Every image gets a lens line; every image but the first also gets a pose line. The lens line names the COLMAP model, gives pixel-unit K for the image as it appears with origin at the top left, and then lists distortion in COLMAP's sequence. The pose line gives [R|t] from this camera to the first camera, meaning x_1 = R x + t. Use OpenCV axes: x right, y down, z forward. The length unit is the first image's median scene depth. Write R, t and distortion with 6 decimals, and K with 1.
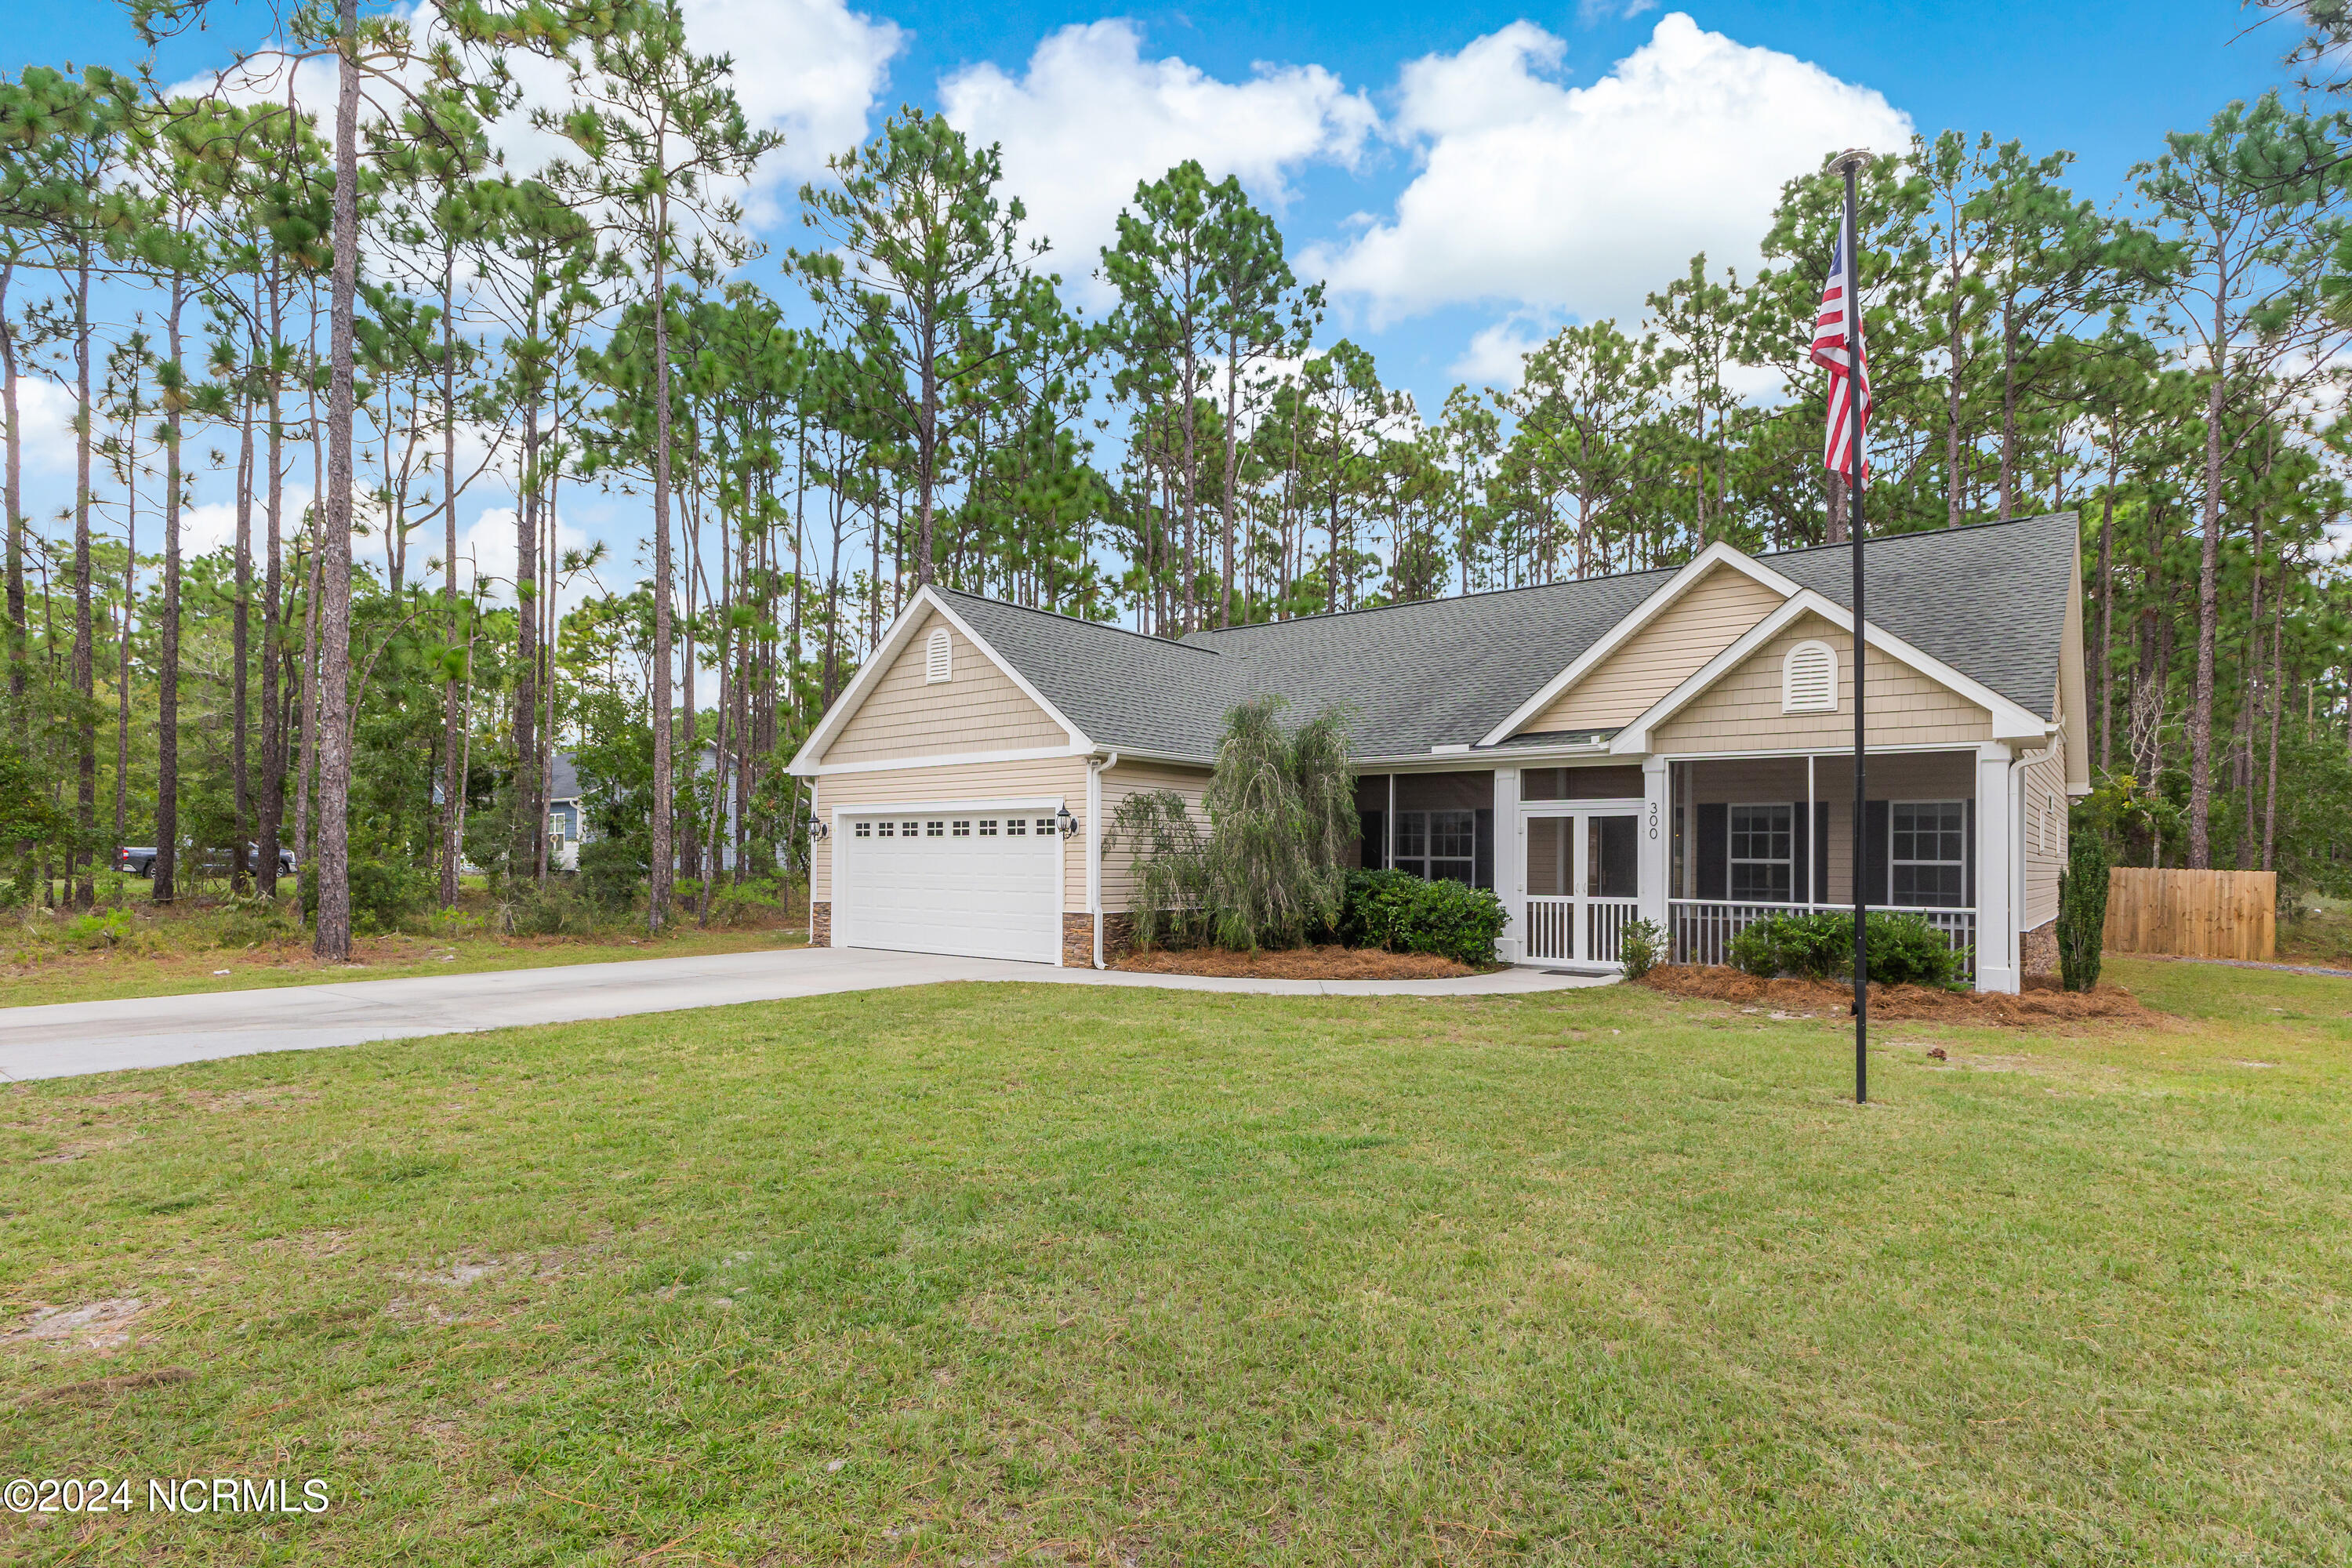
lens RADIAL K [[1193.0, 0, 1169.7], [0, 1193.0, 845.7], [0, 0, 1]] dist [0.003857, -0.001610]
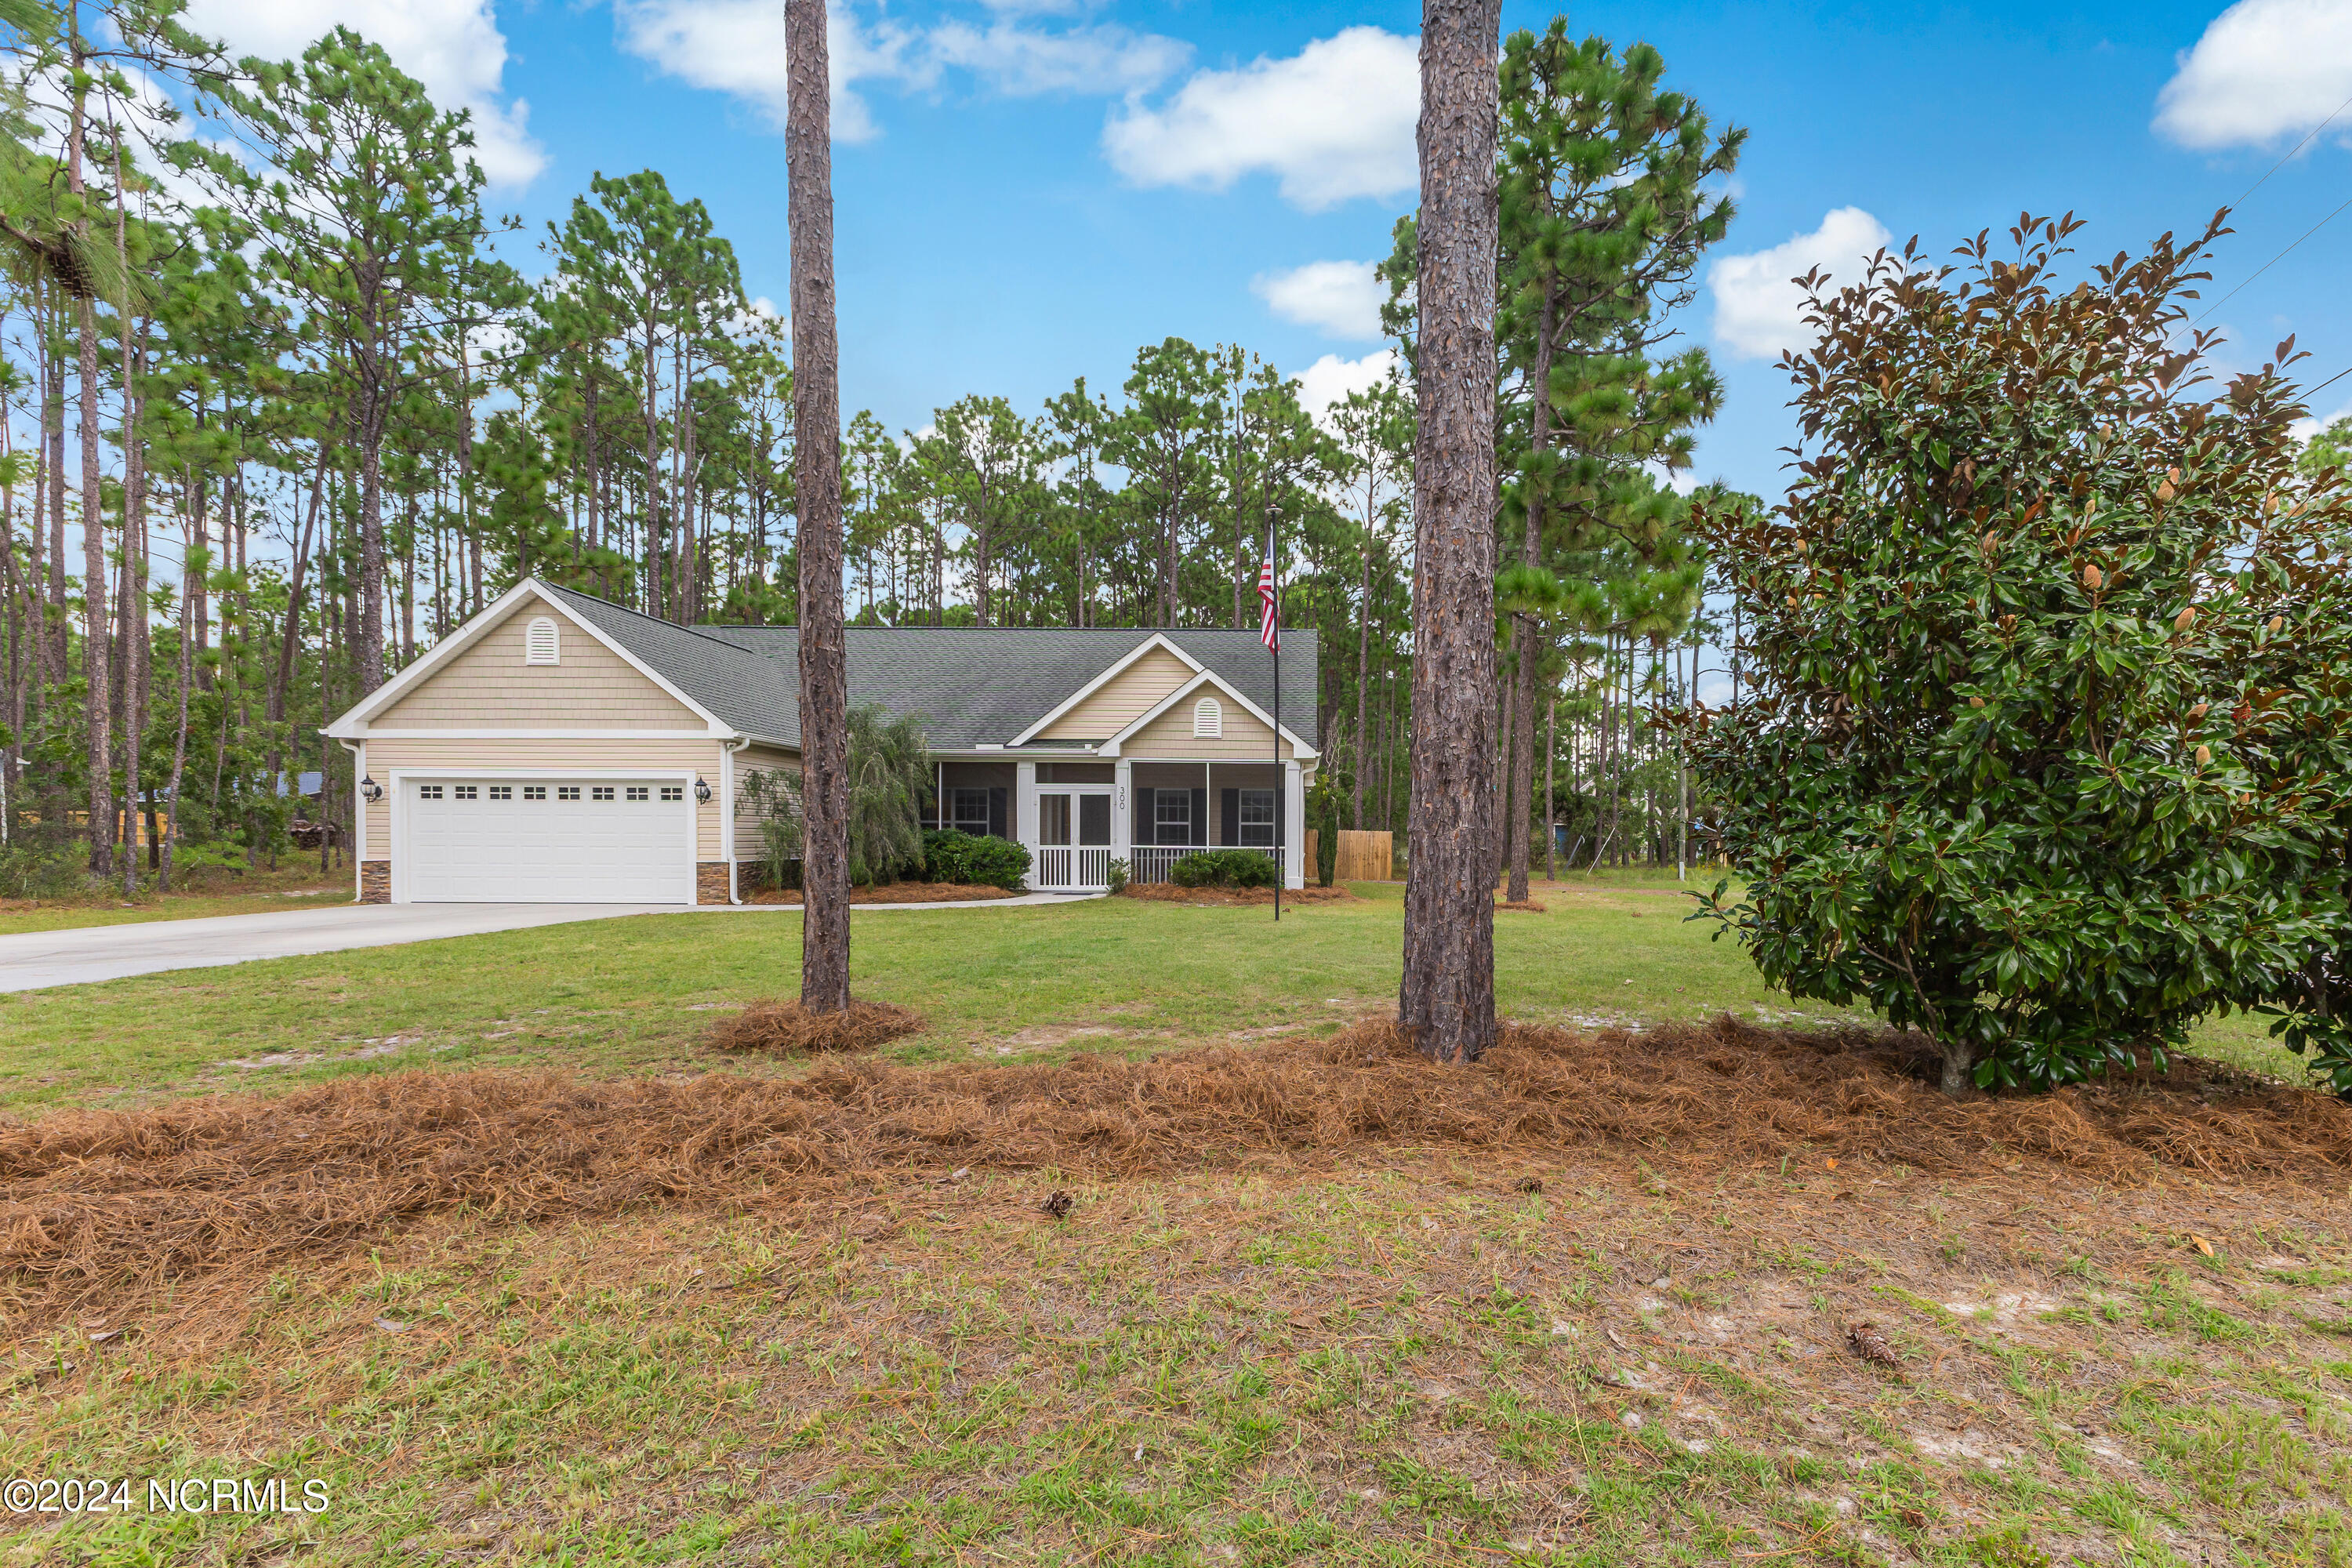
lens RADIAL K [[1075.7, 0, 1291.3], [0, 1075.7, 851.6], [0, 0, 1]] dist [0.013505, -0.000174]
pose [[0.789186, -0.012409, 0.614029, -0.272684], [-0.006188, 0.999584, 0.028154, 0.008268], [-0.614123, -0.026018, 0.788781, -0.265919]]
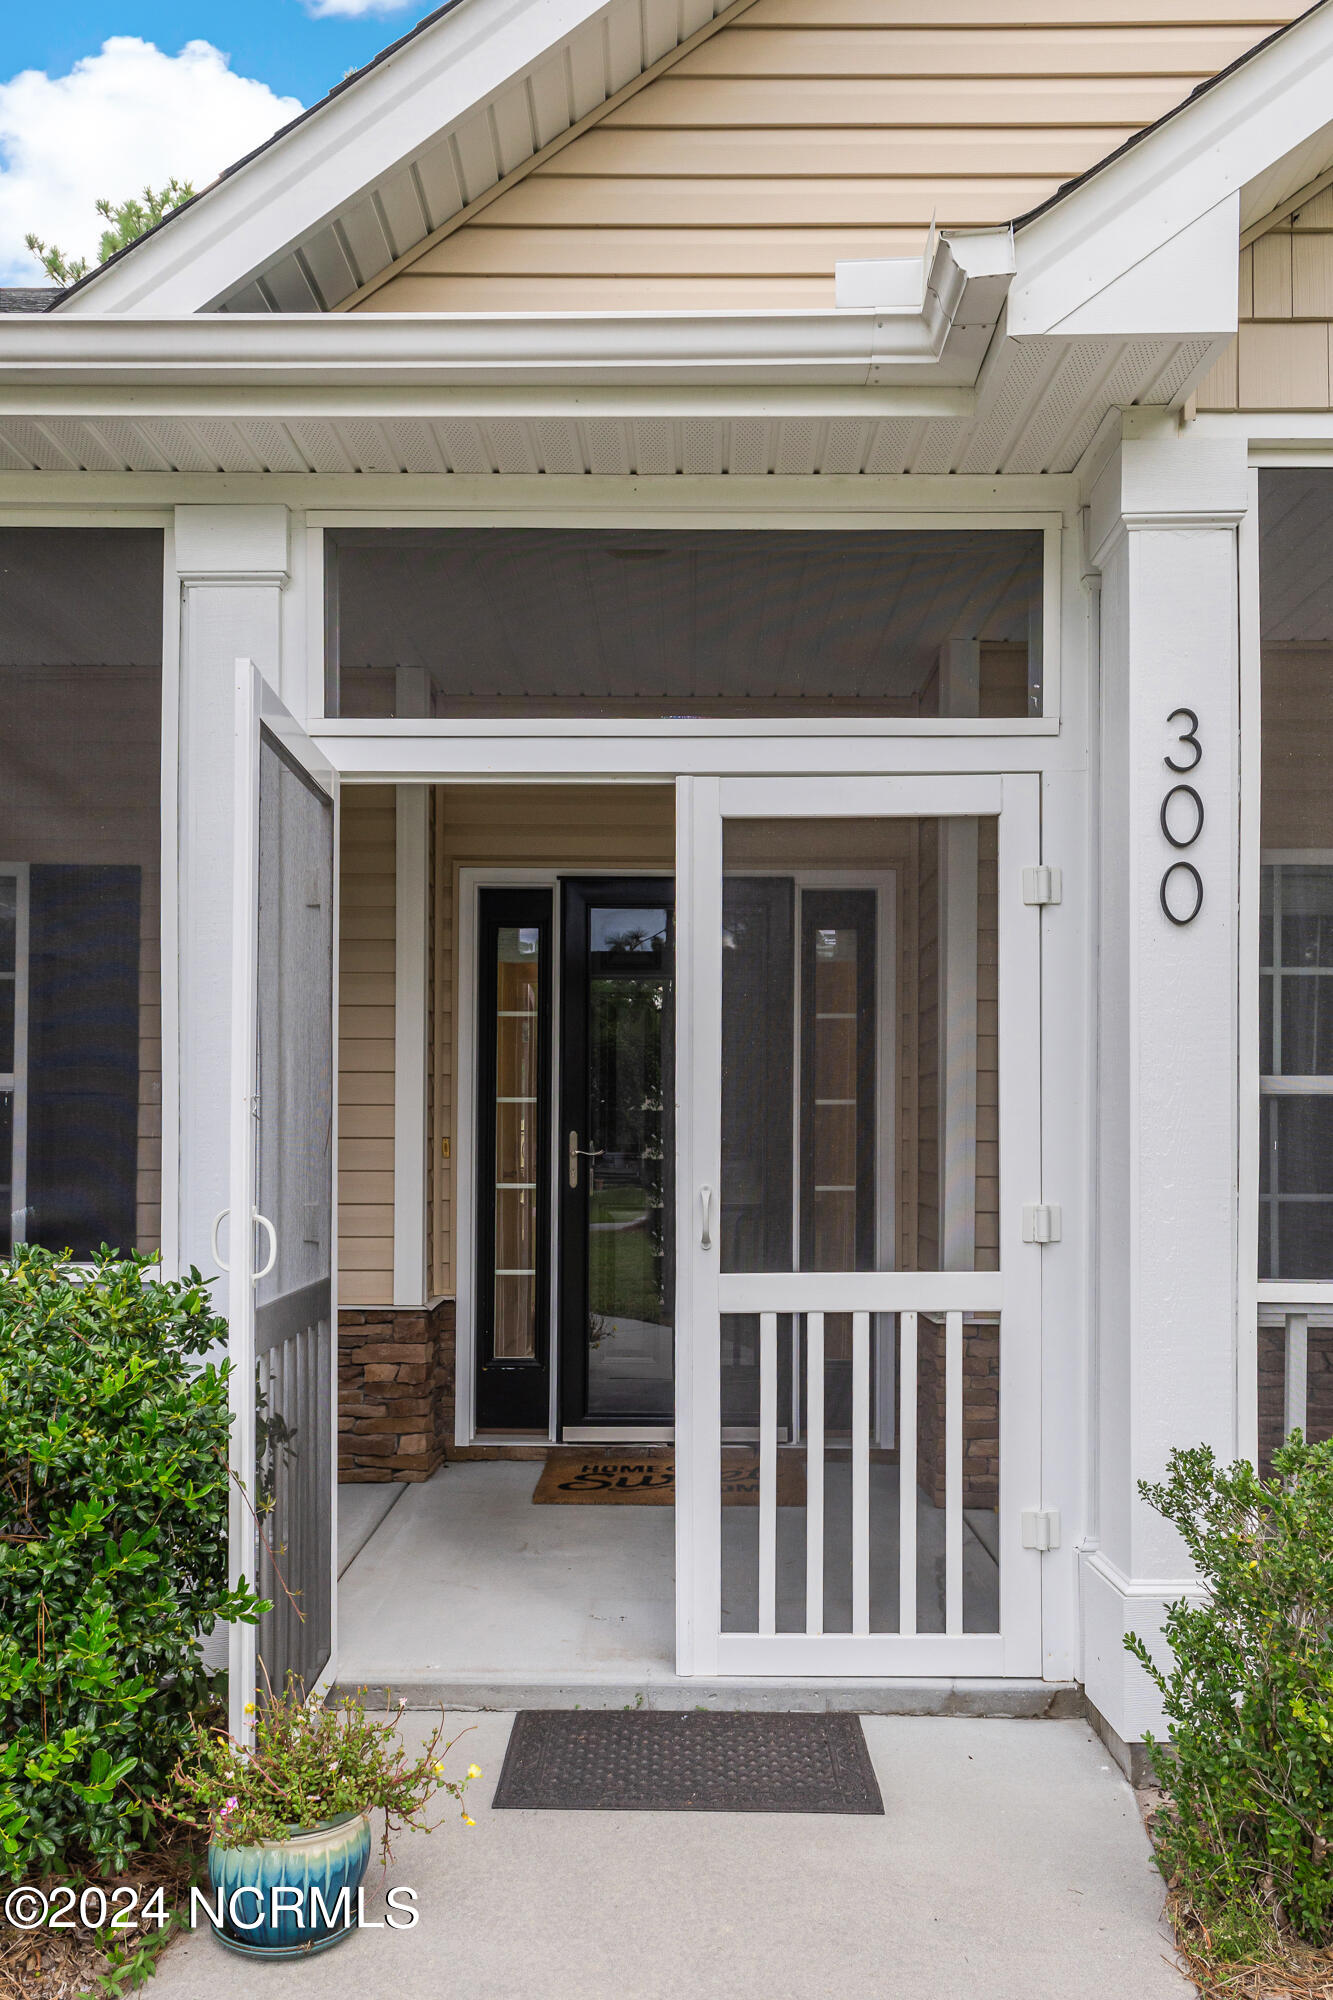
lens RADIAL K [[1567.2, 0, 673.0], [0, 1567.2, 1120.9], [0, 0, 1]] dist [0.021501, -0.001809]
pose [[0.794700, 0.001230, 0.607001, 0.184628], [-0.004311, 0.999984, 0.003619, 0.017729], [-0.606986, -0.005492, 0.794693, 0.738511]]
